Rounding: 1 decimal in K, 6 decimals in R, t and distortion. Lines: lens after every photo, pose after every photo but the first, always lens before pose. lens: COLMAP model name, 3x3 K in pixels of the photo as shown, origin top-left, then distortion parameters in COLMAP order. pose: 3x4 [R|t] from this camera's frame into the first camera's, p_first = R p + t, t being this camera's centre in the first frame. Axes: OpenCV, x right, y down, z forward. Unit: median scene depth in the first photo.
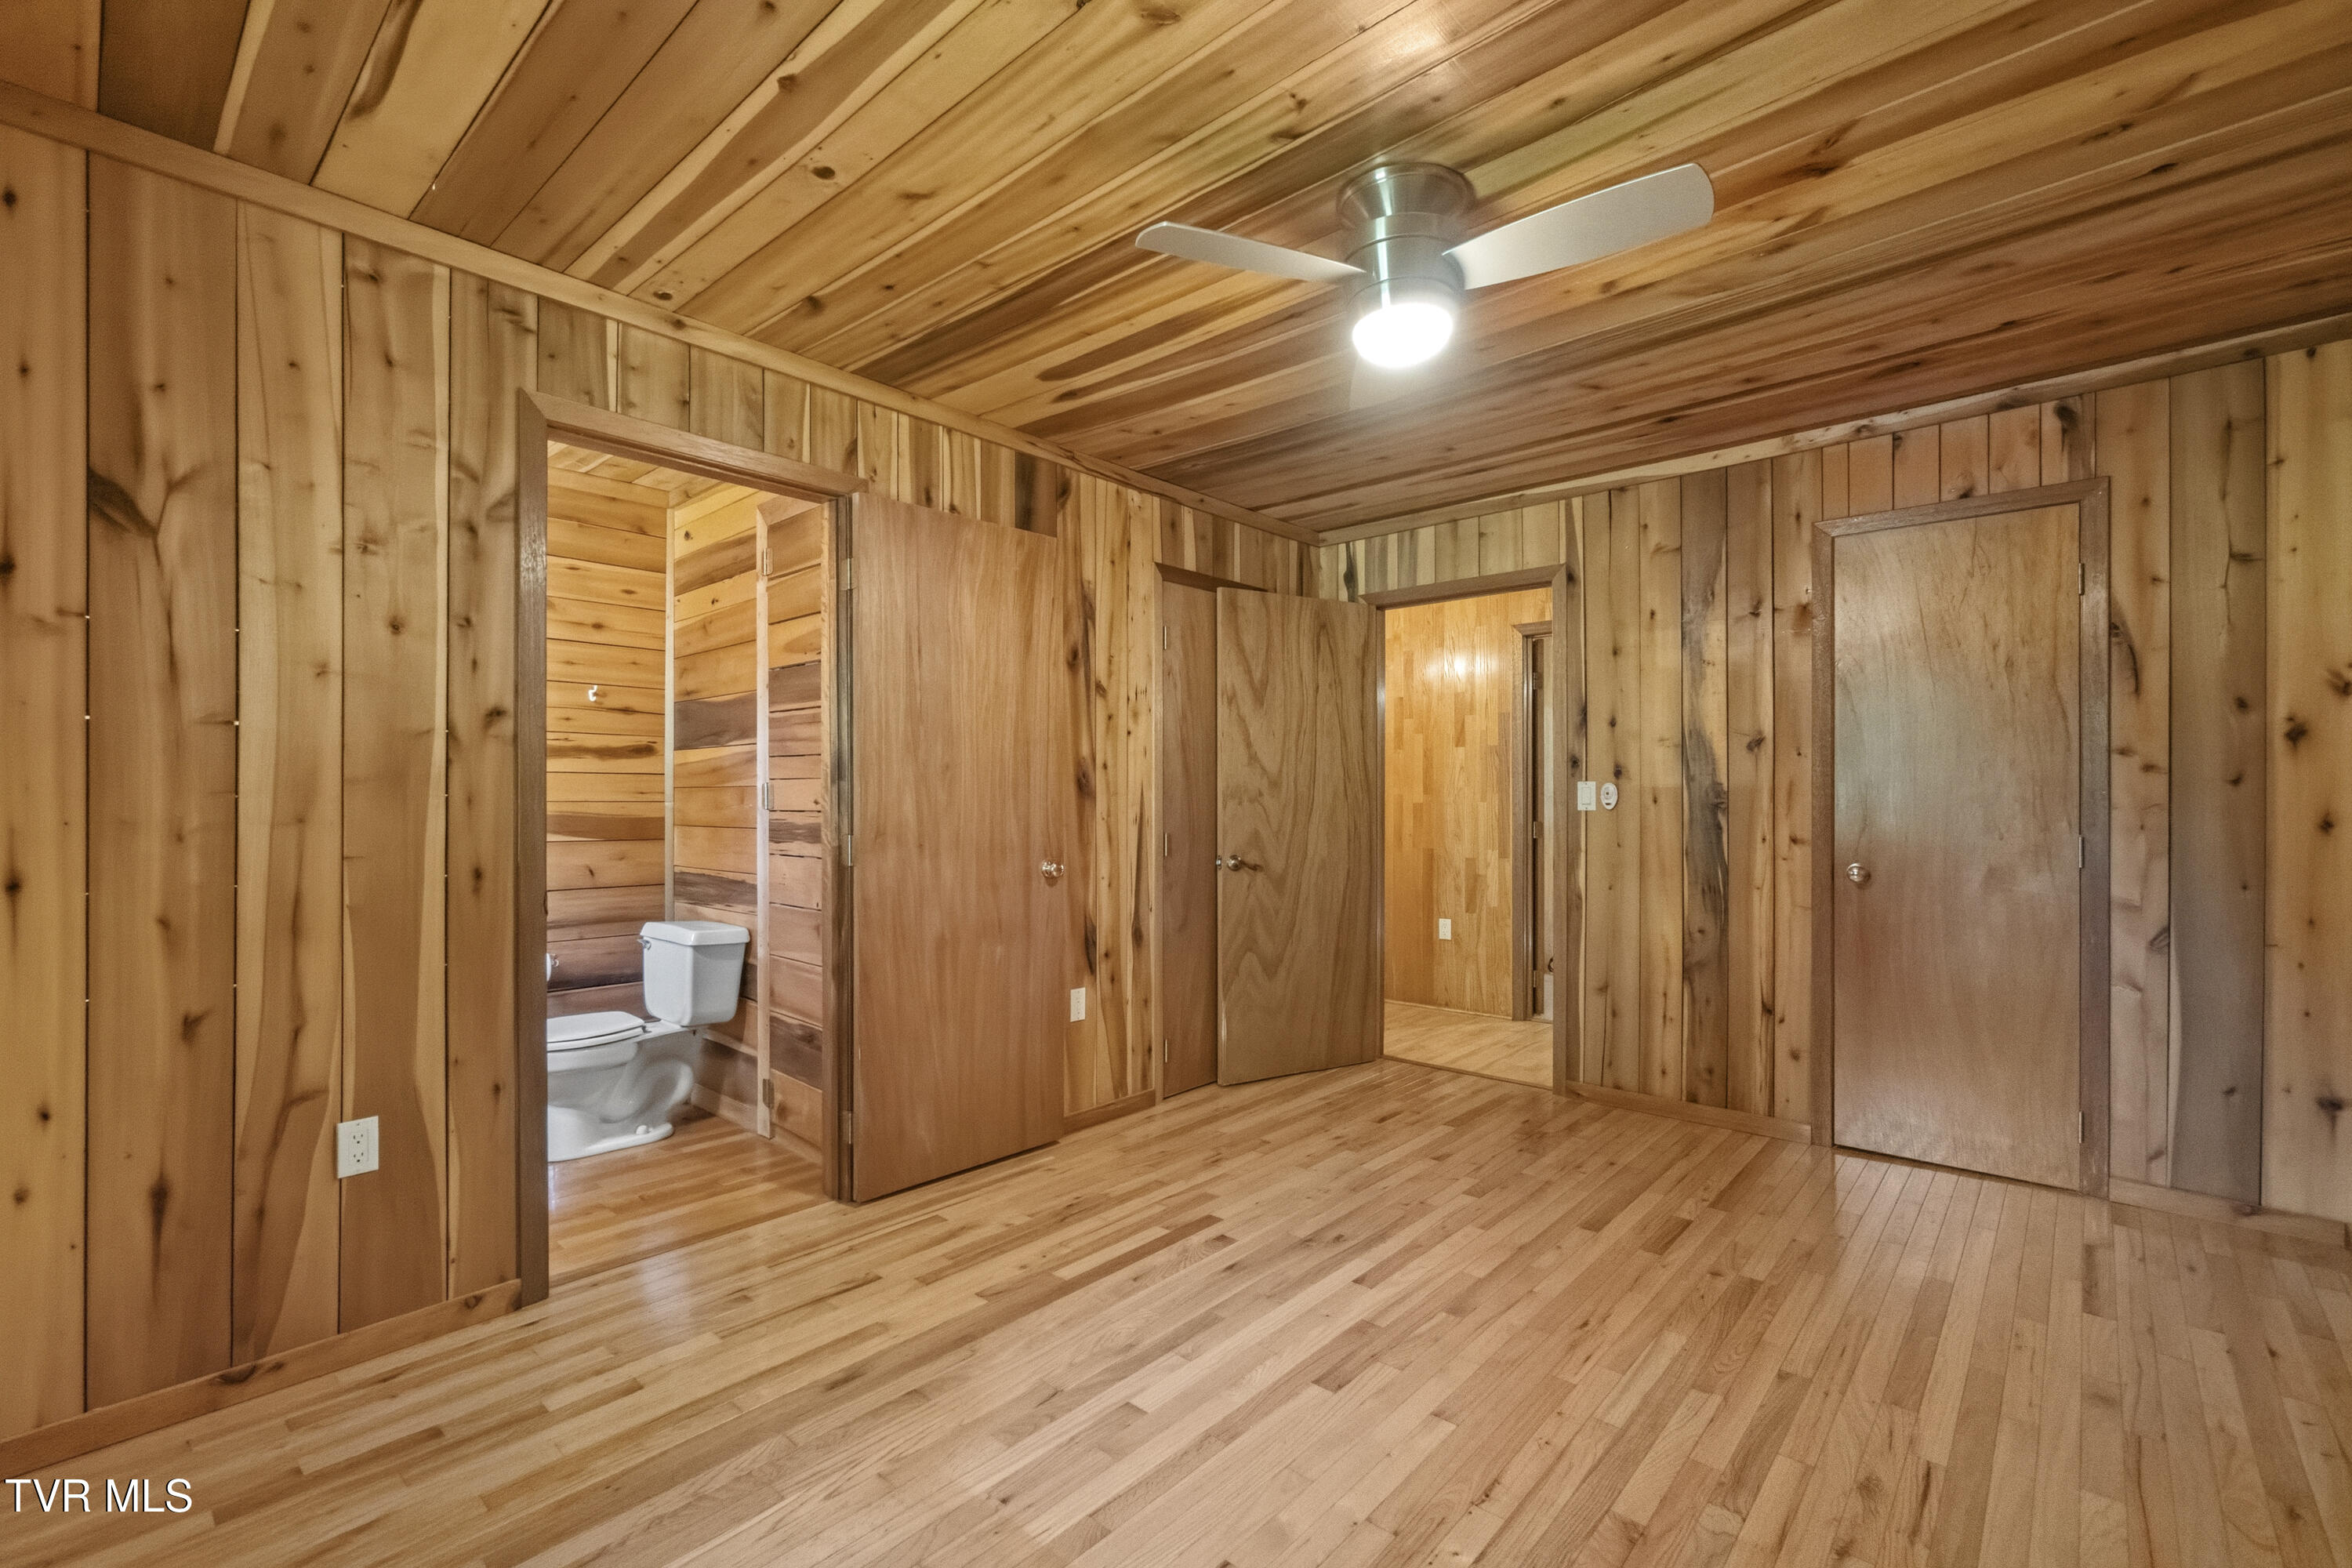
lens RADIAL K [[1021.2, 0, 1176.7], [0, 1021.2, 790.6], [0, 0, 1]] dist [-0.002188, 0.000481]
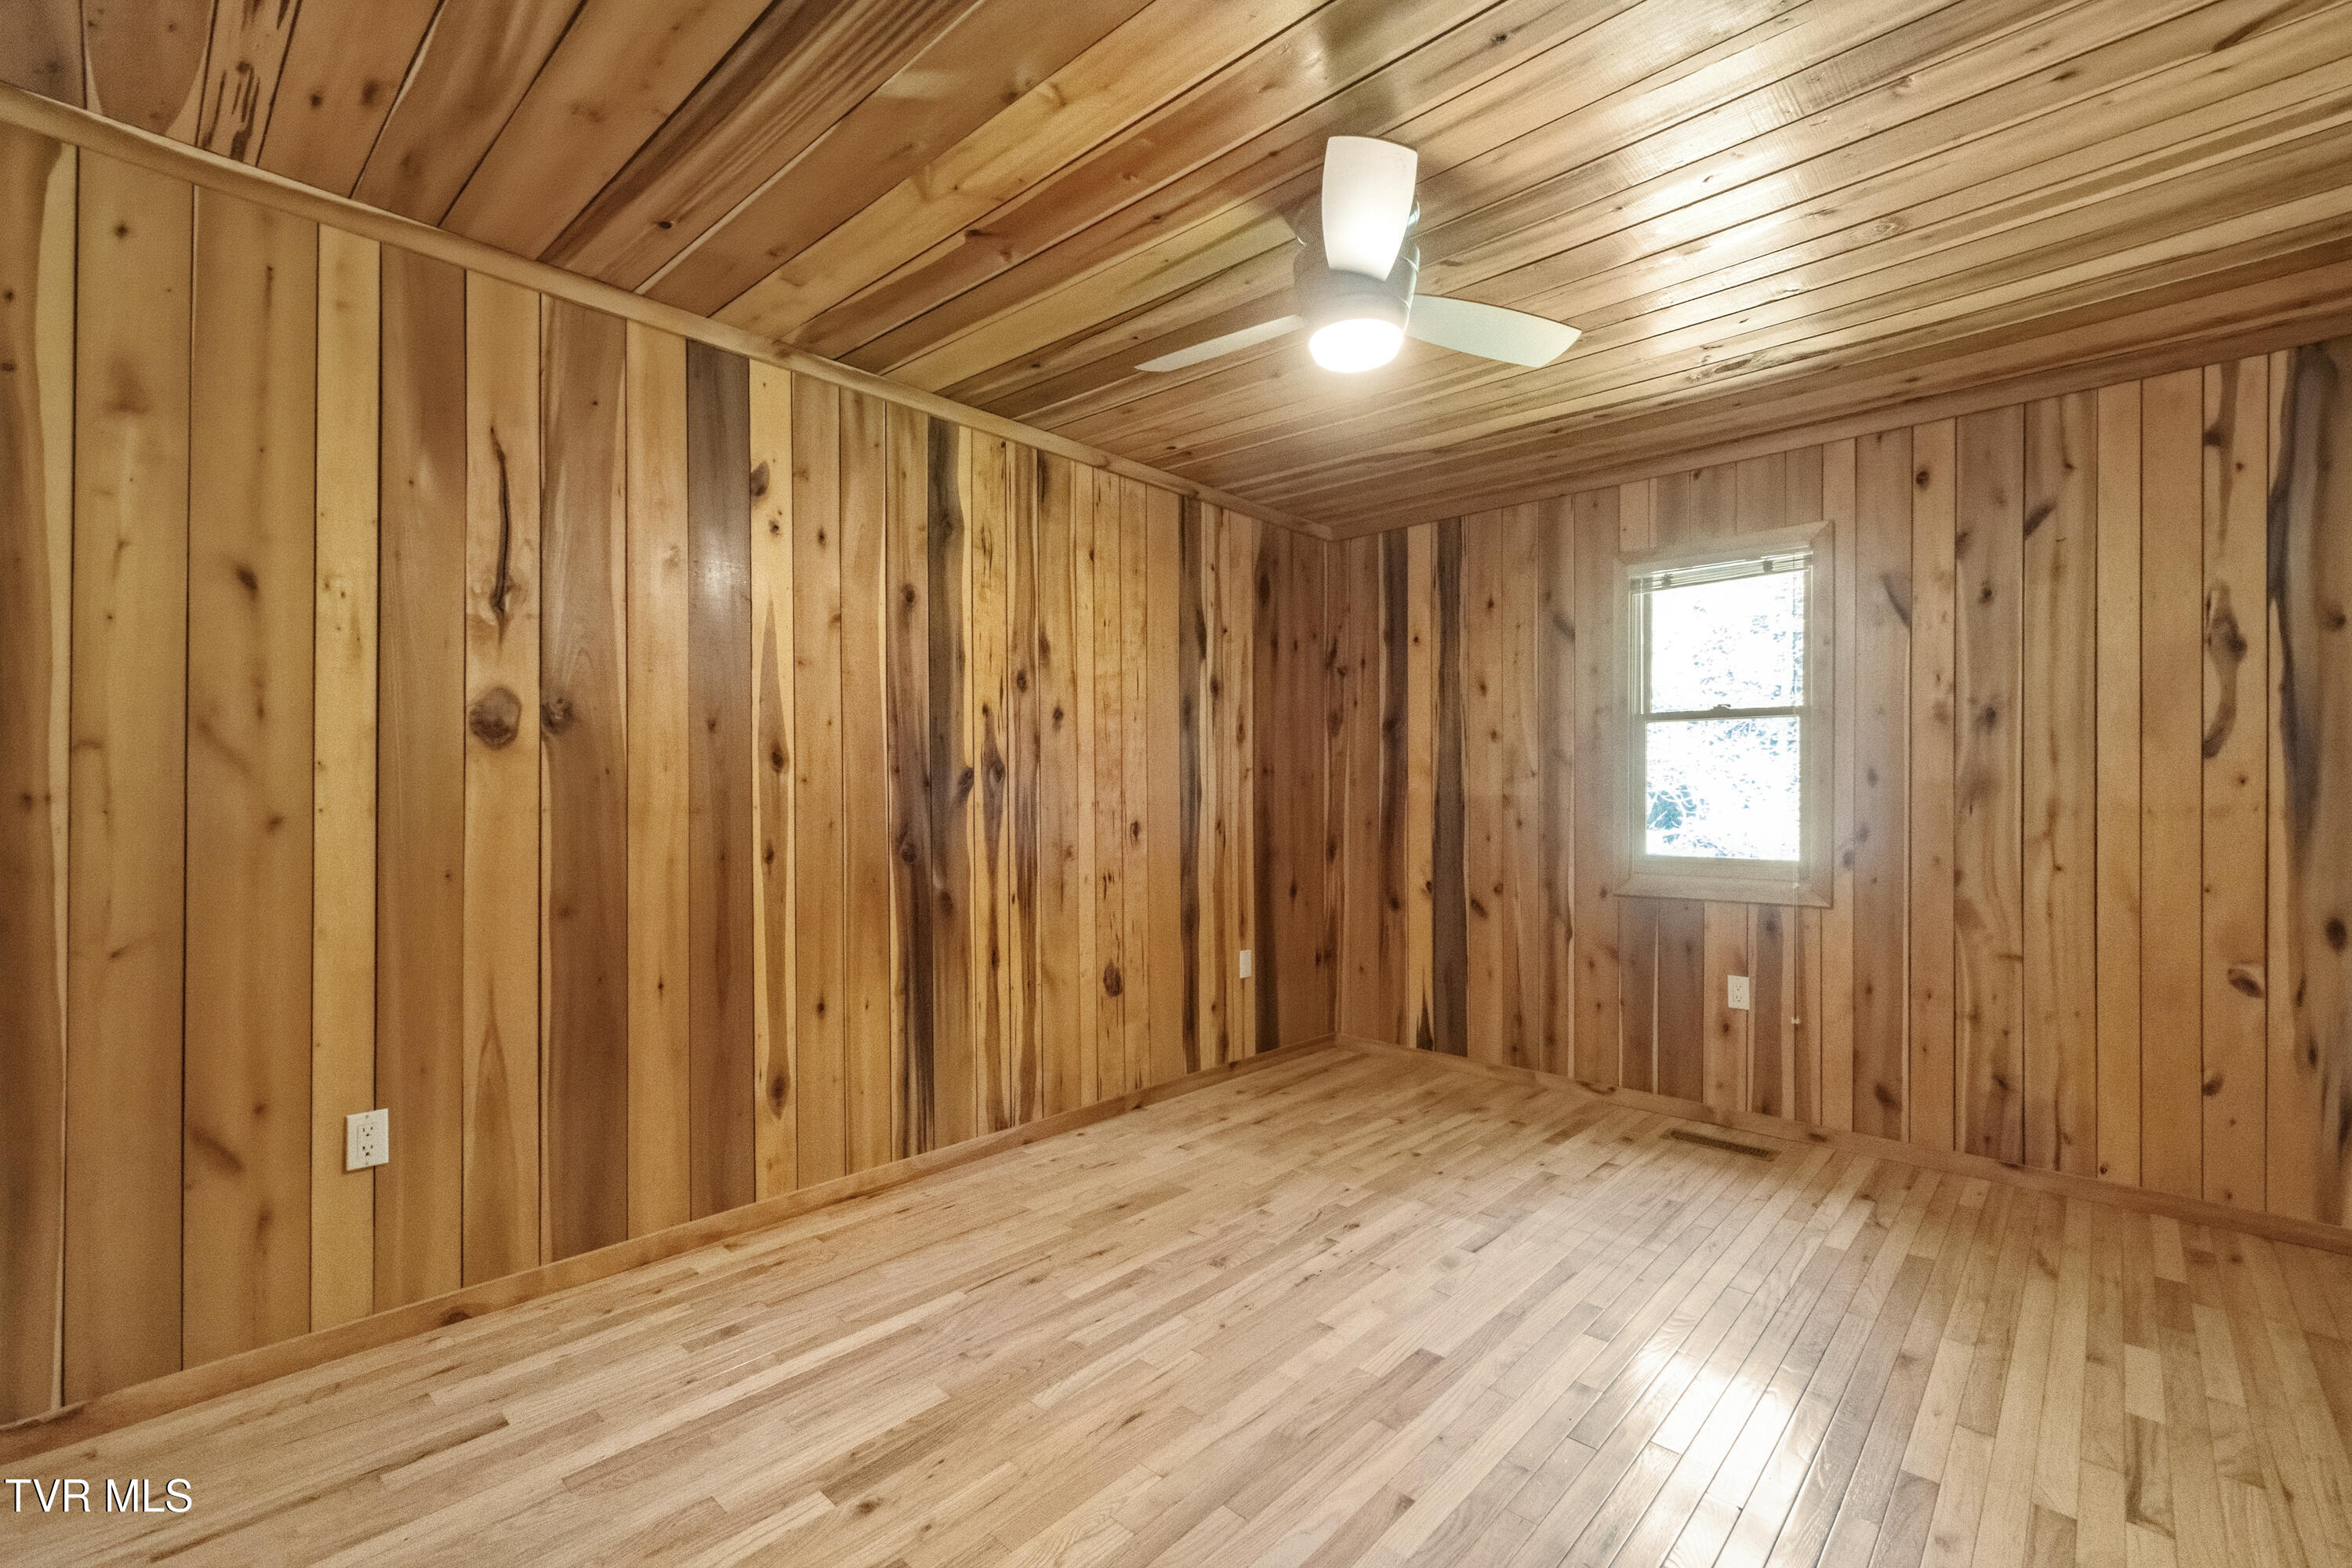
lens RADIAL K [[1021.2, 0, 1164.4], [0, 1021.2, 784.1], [0, 0, 1]] dist [-0.002188, 0.000481]
pose [[-0.999607, 0.000397, 0.028021, 0.226222], [0.000139, 0.999958, -0.009213, 0.003051], [-0.028023, -0.009205, -0.999565, 1.198799]]
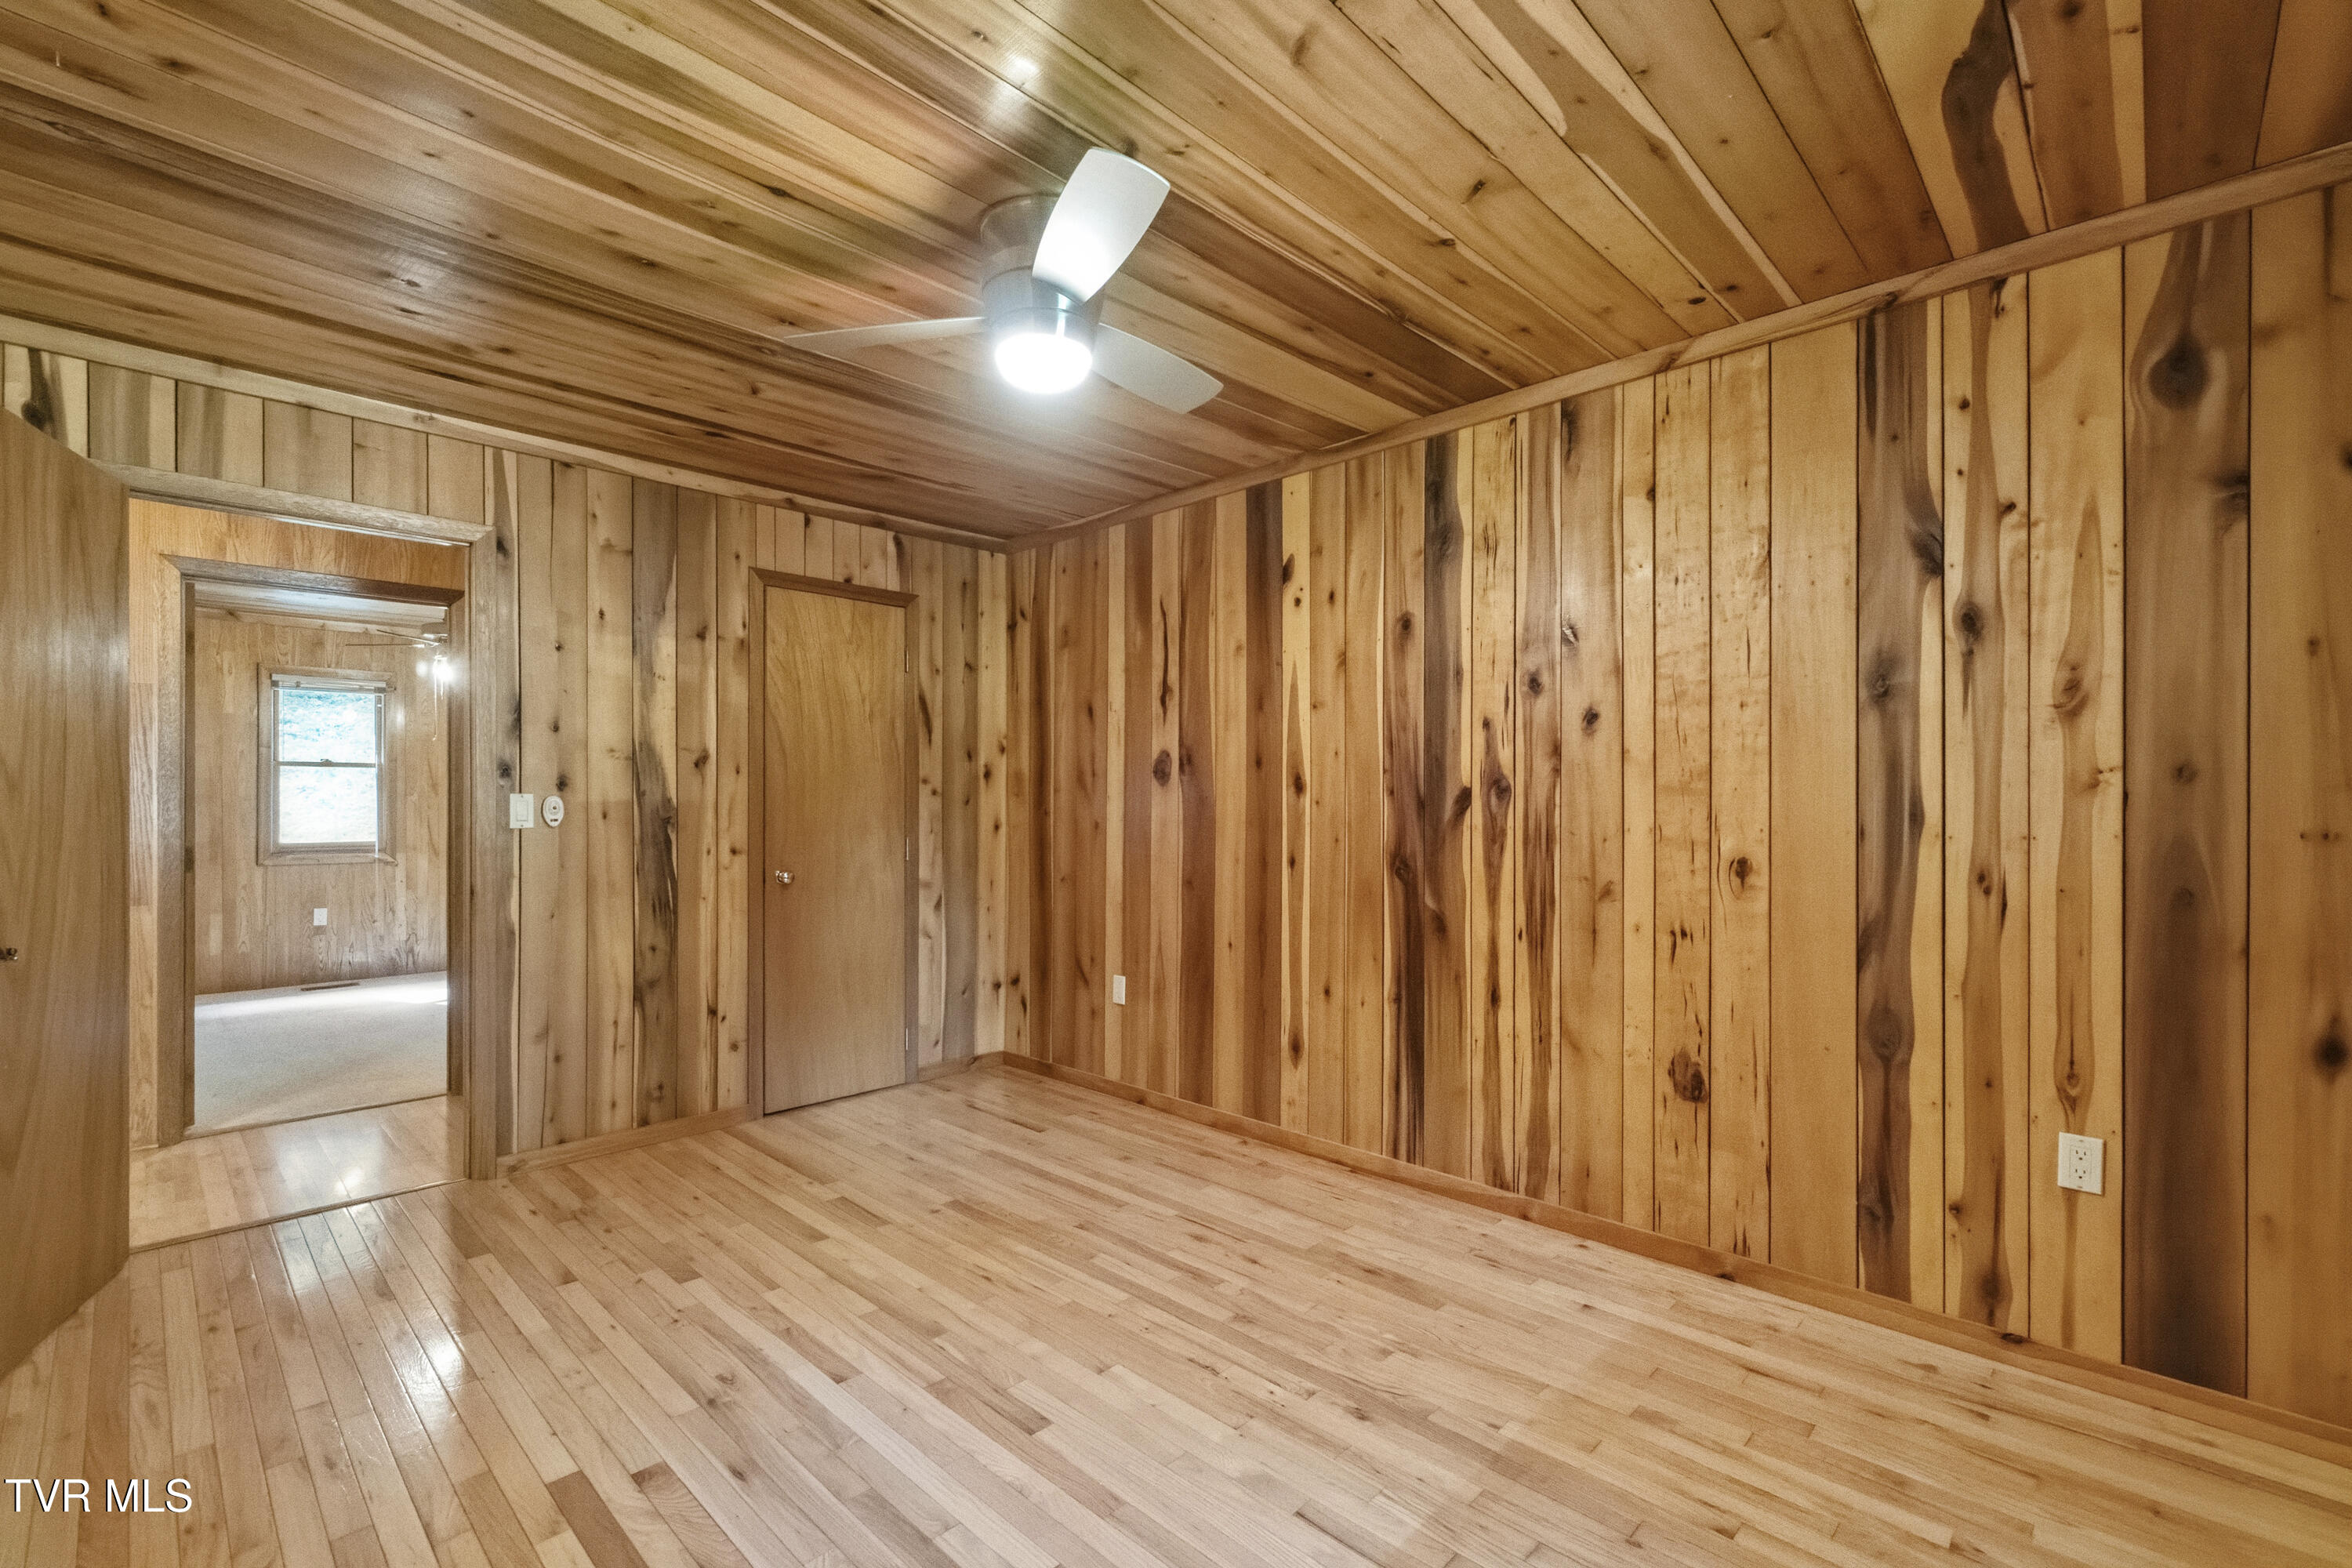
lens RADIAL K [[1021.2, 0, 1156.7], [0, 1021.2, 813.2], [0, 0, 1]] dist [-0.002188, 0.000481]
pose [[0.049194, -0.003990, 0.998781, -0.468533], [-0.006431, 0.999970, 0.004312, -0.000142], [-0.998769, -0.006636, 0.049167, 0.491530]]
